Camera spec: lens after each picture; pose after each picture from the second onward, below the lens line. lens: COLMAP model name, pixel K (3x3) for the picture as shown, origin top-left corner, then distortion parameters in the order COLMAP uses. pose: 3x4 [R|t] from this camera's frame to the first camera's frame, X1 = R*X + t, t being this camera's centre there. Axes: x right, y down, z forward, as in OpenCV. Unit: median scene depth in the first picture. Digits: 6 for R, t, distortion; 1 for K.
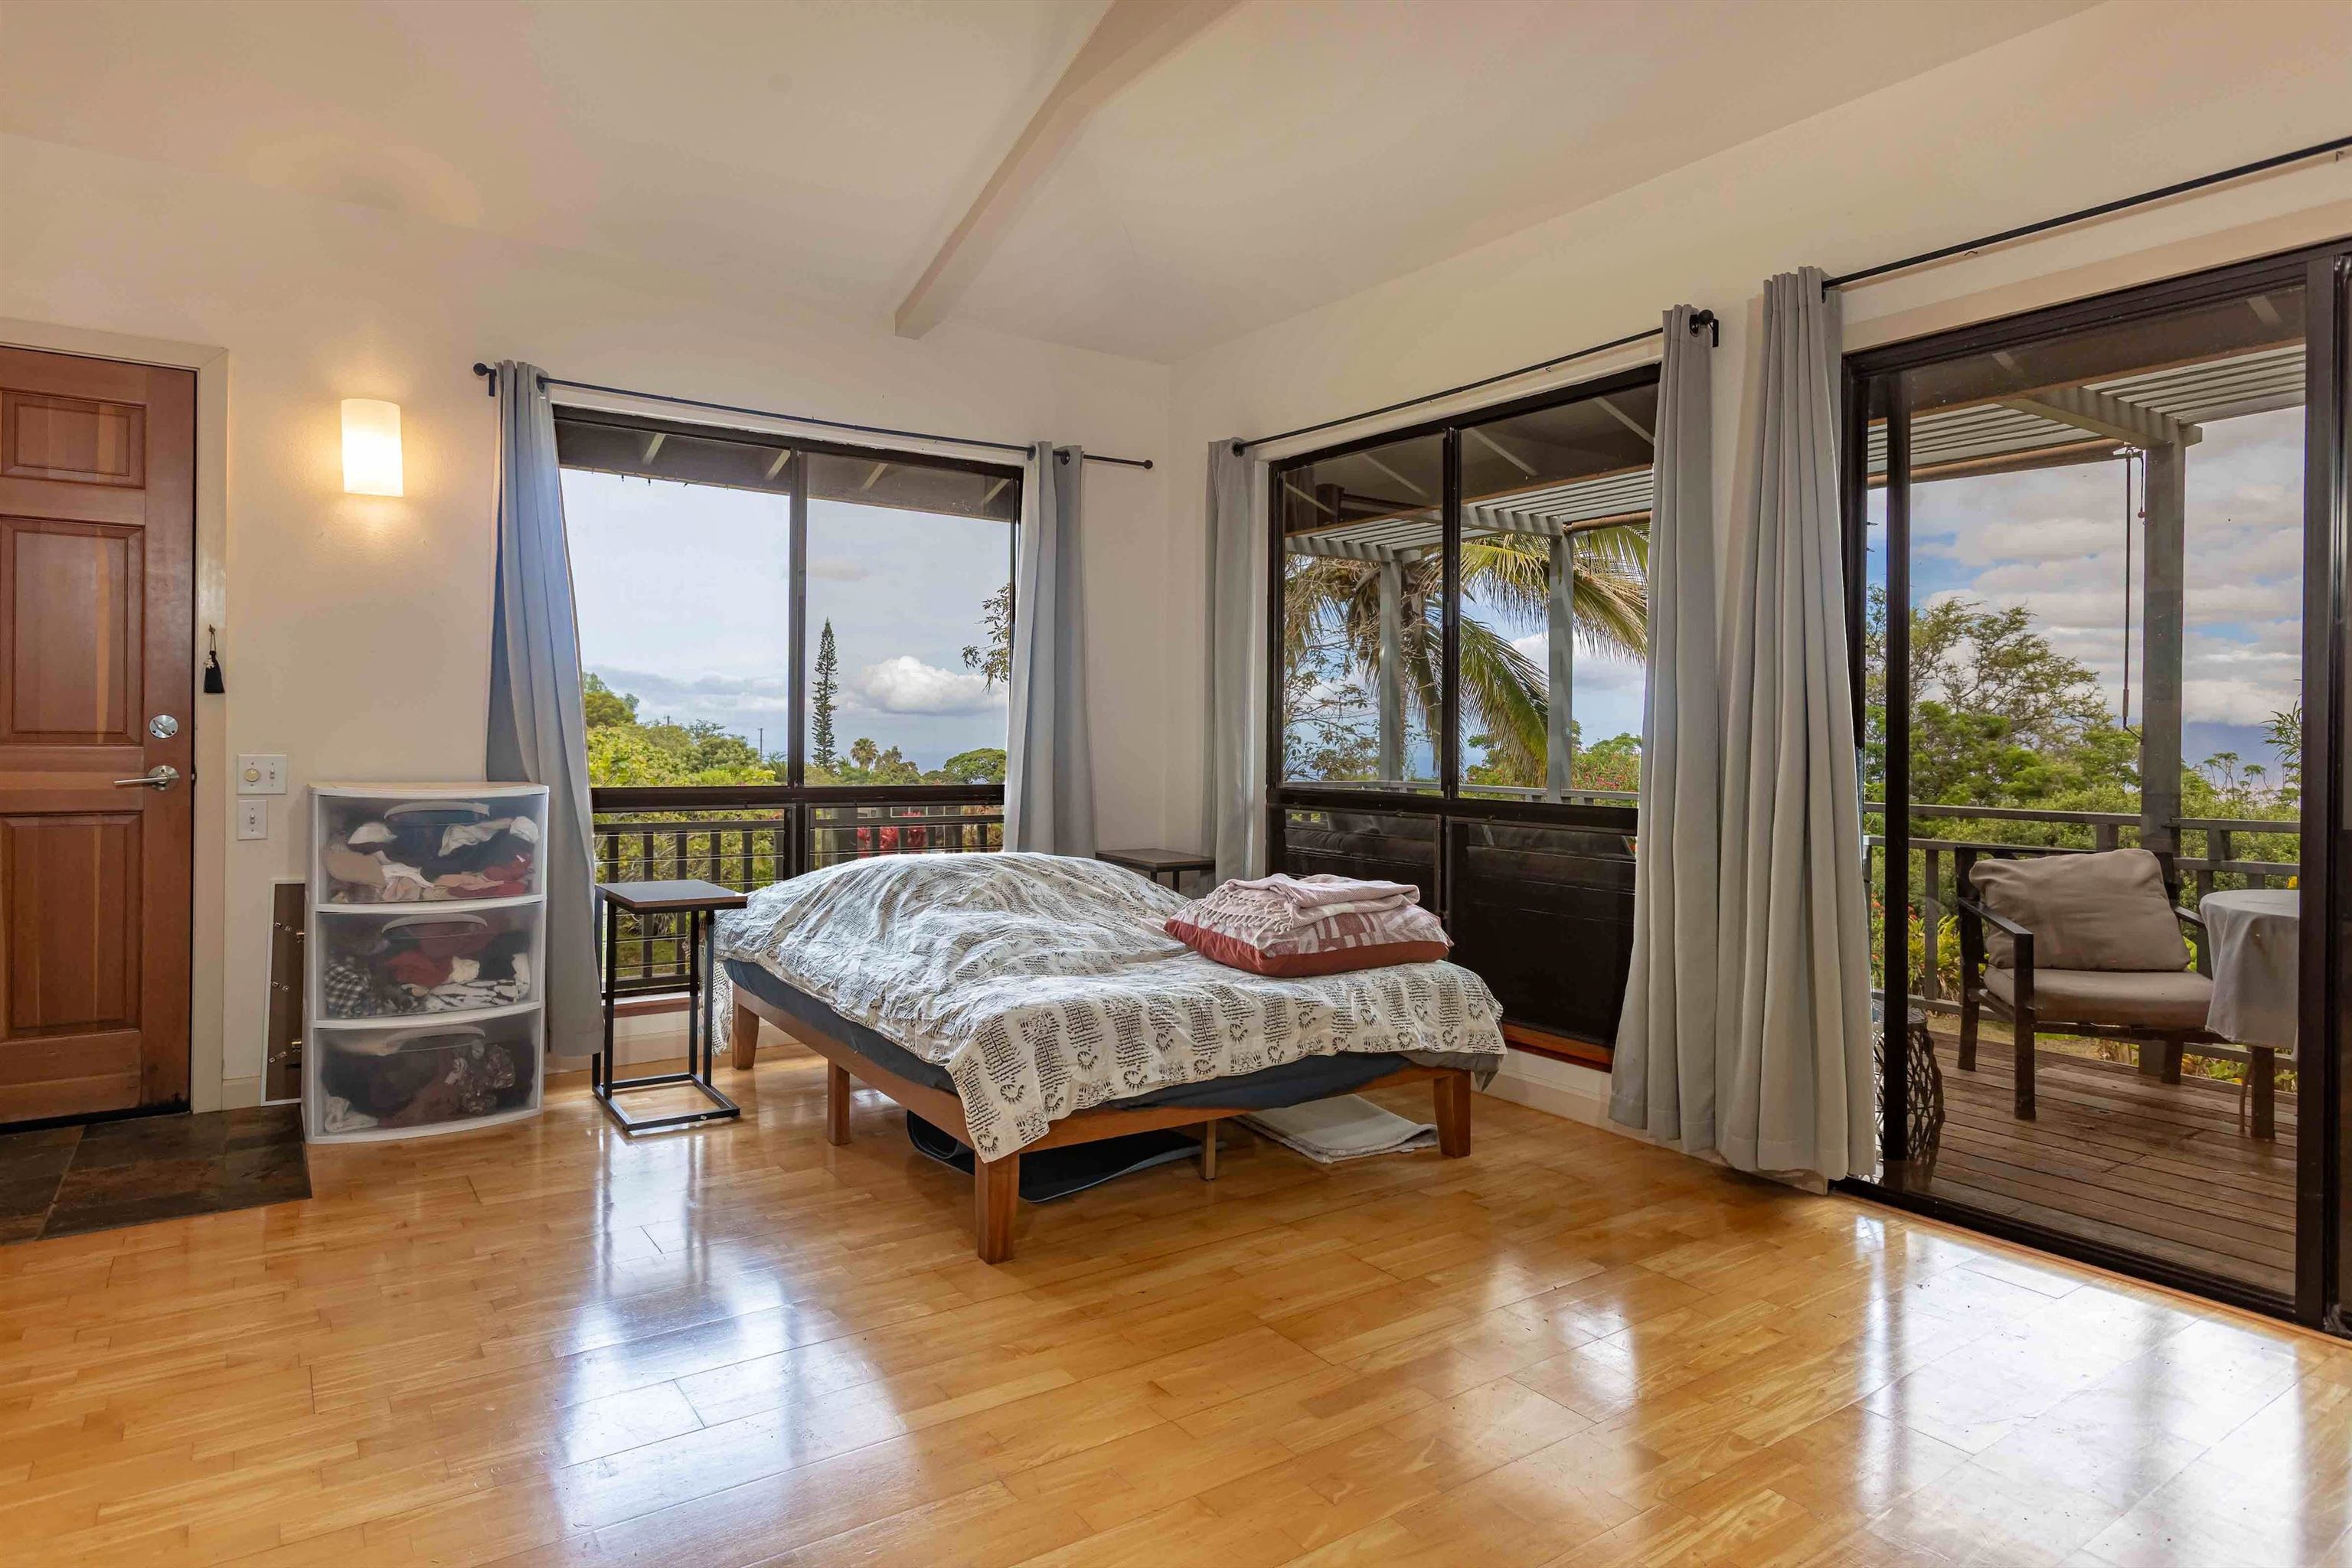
lens RADIAL K [[1339.5, 0, 1175.8], [0, 1339.5, 735.8], [0, 0, 1]] dist [-0.006324, -0.000183]
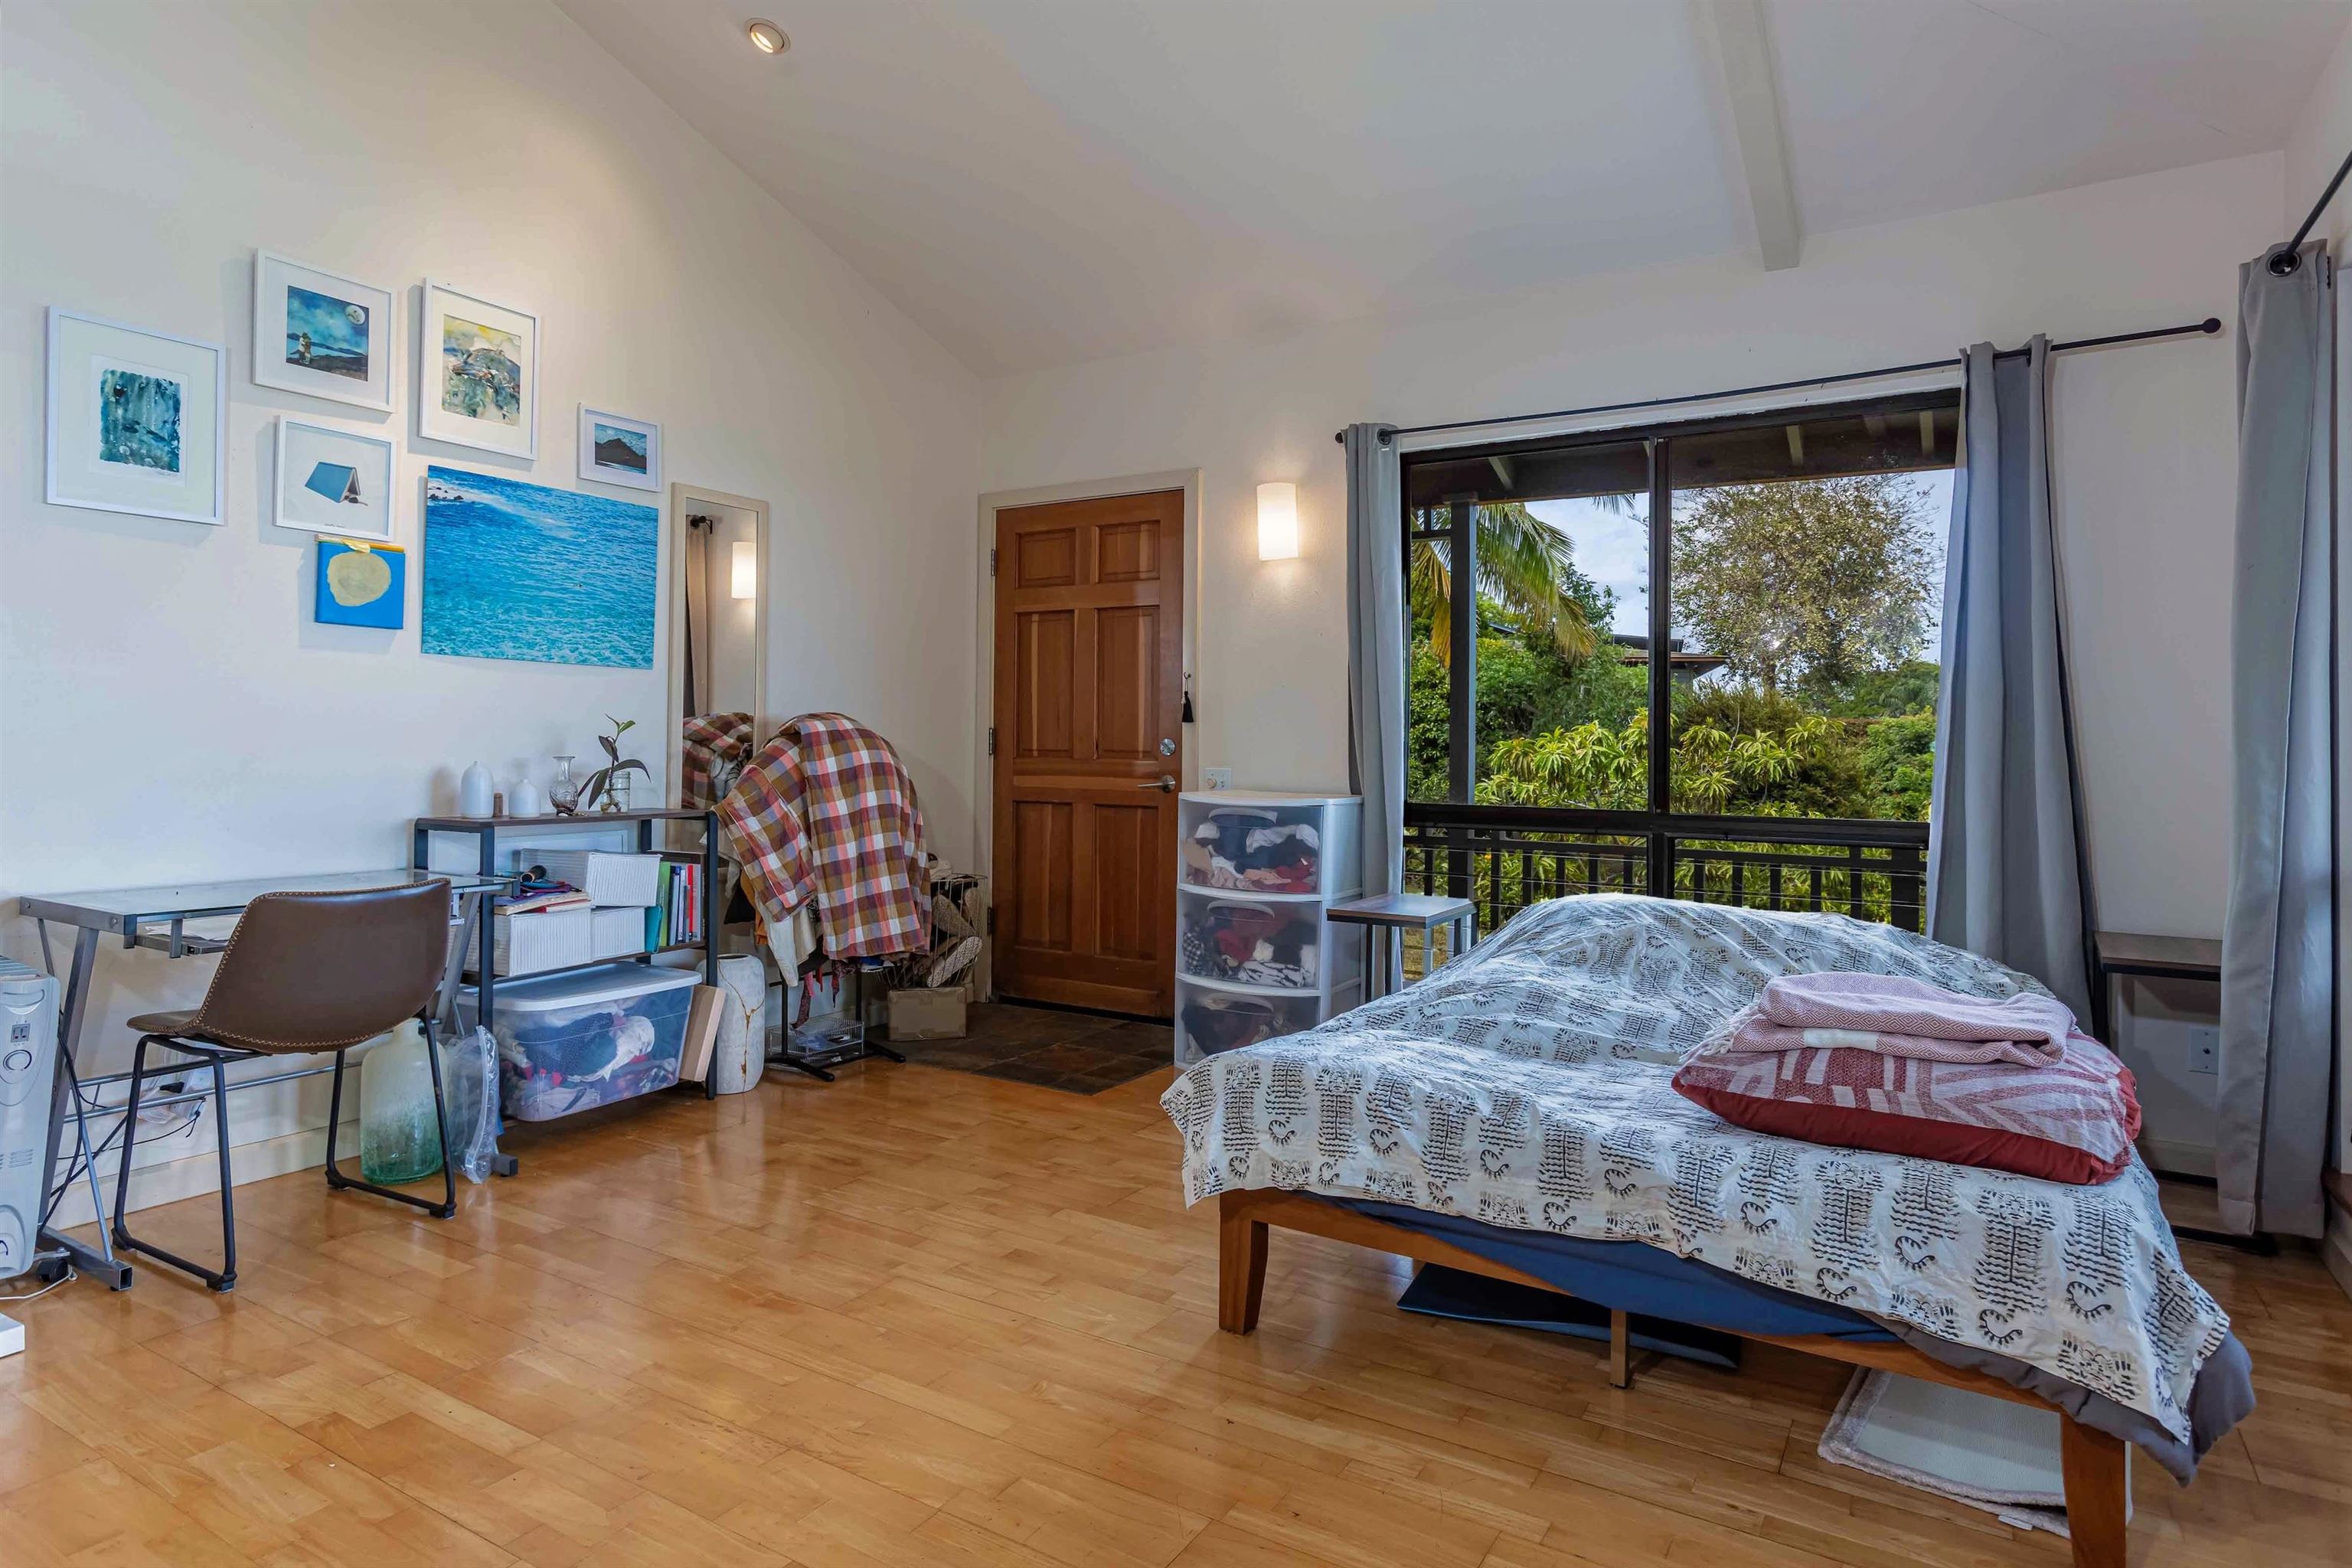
lens RADIAL K [[1316.2, 0, 1172.8], [0, 1316.2, 735.2], [0, 0, 1]] dist [0.002519, 0.001048]
pose [[0.405248, -0.013737, -0.914104, 0.514365], [-0.006845, 0.999813, -0.018060, 0.005400], [0.914181, 0.013576, 0.405078, 0.459459]]
